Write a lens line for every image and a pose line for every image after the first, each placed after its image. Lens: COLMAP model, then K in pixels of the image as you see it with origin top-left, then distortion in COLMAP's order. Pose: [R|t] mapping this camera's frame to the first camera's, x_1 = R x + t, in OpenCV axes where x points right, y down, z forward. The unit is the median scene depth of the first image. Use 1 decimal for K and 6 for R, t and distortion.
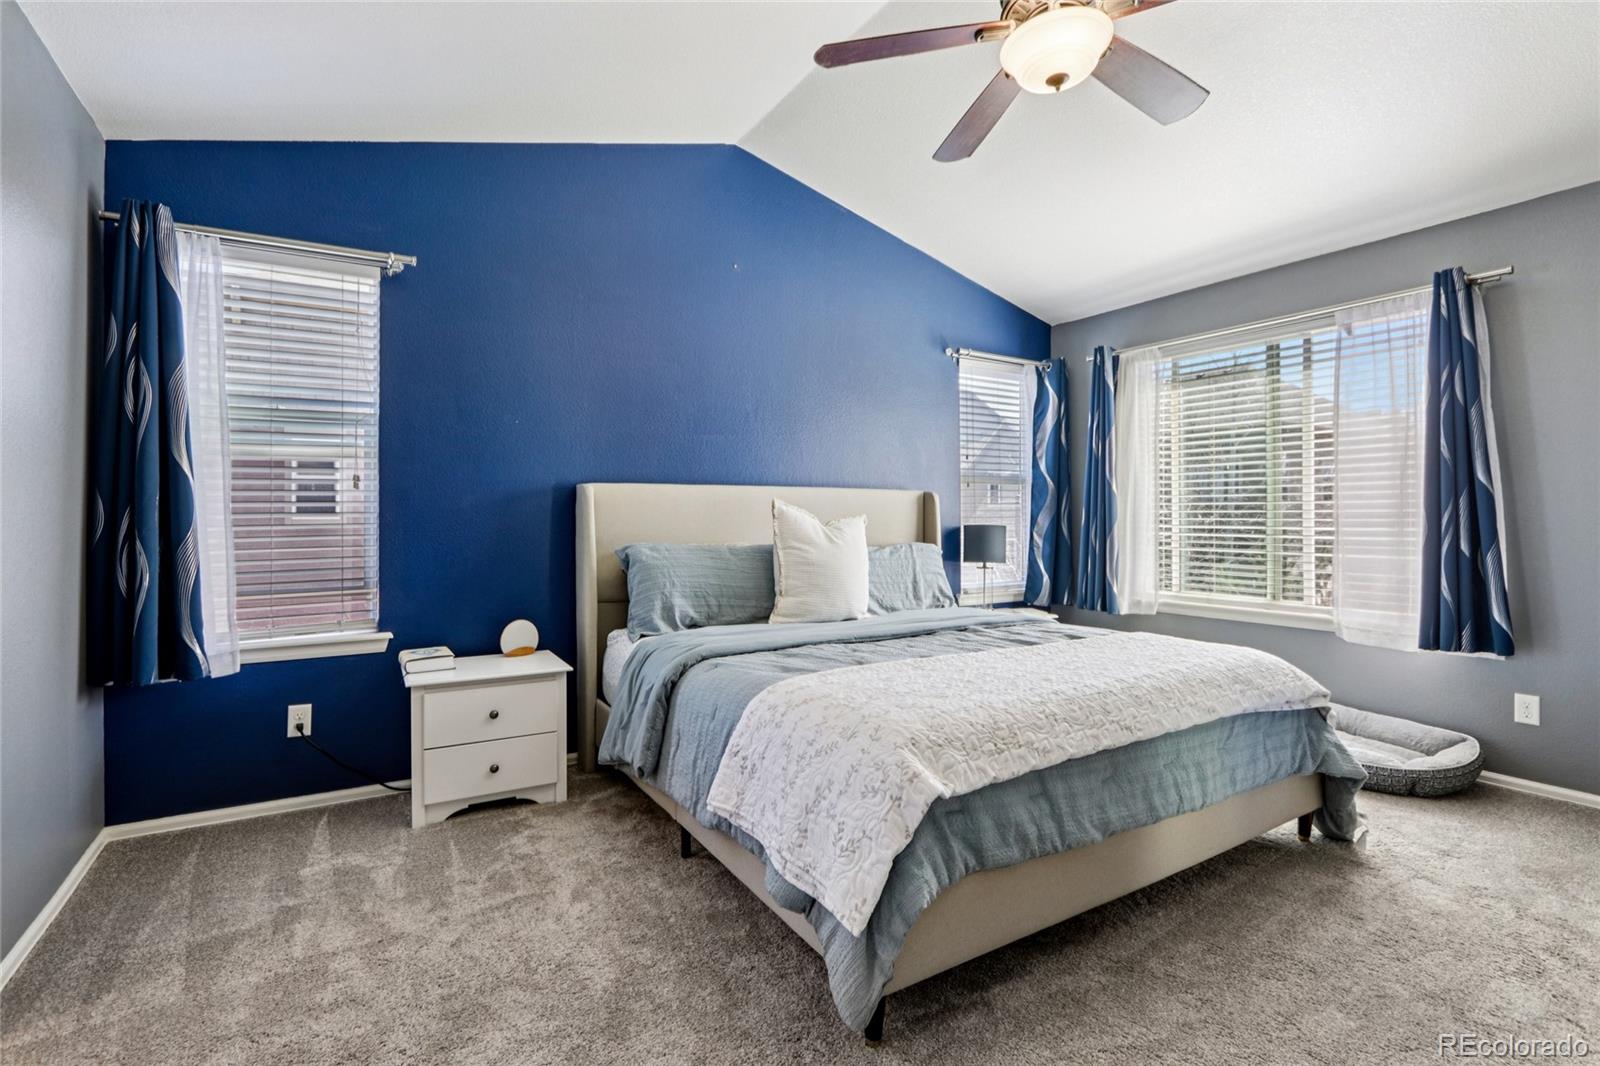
lens RADIAL K [[745.6, 0, 784.1], [0, 745.6, 528.8], [0, 0, 1]] dist [-0.013809, 0.002228]
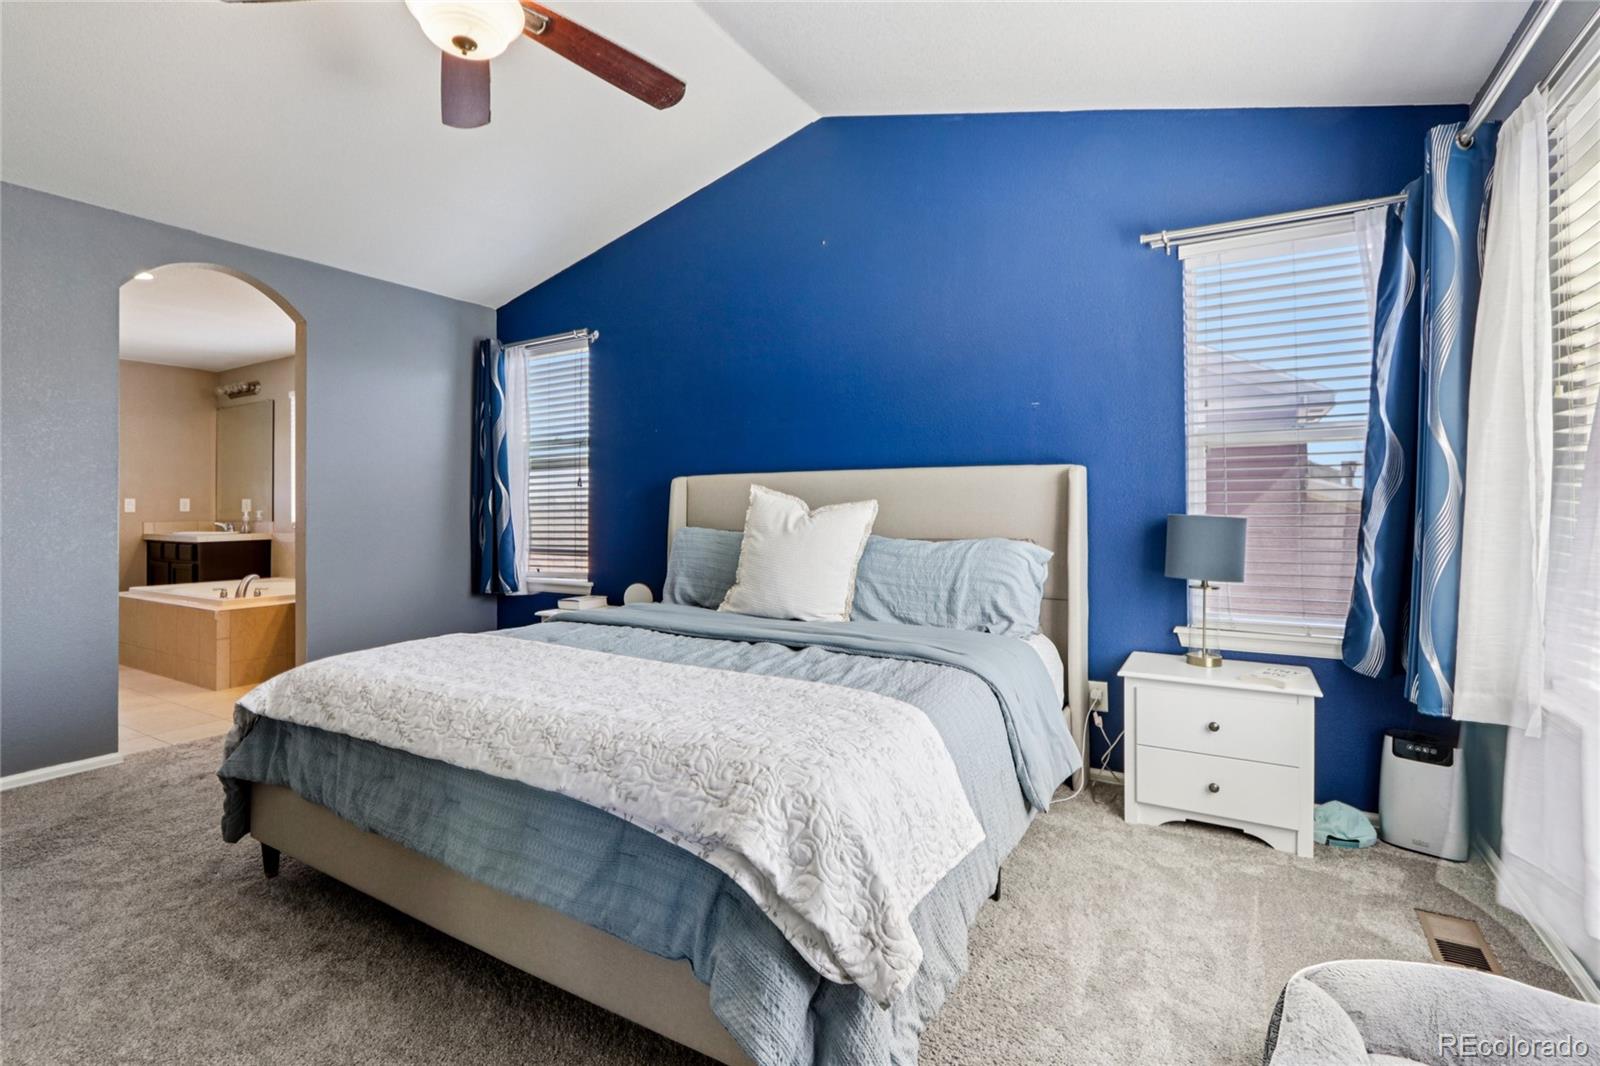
lens RADIAL K [[745.6, 0, 796.6], [0, 745.6, 521.0], [0, 0, 1]] dist [-0.013809, 0.002228]
pose [[0.467253, 0.010405, -0.884063, 0.784051], [-0.017041, 0.999851, 0.002761, 0.003274], [0.883960, 0.013775, 0.467360, 0.534711]]
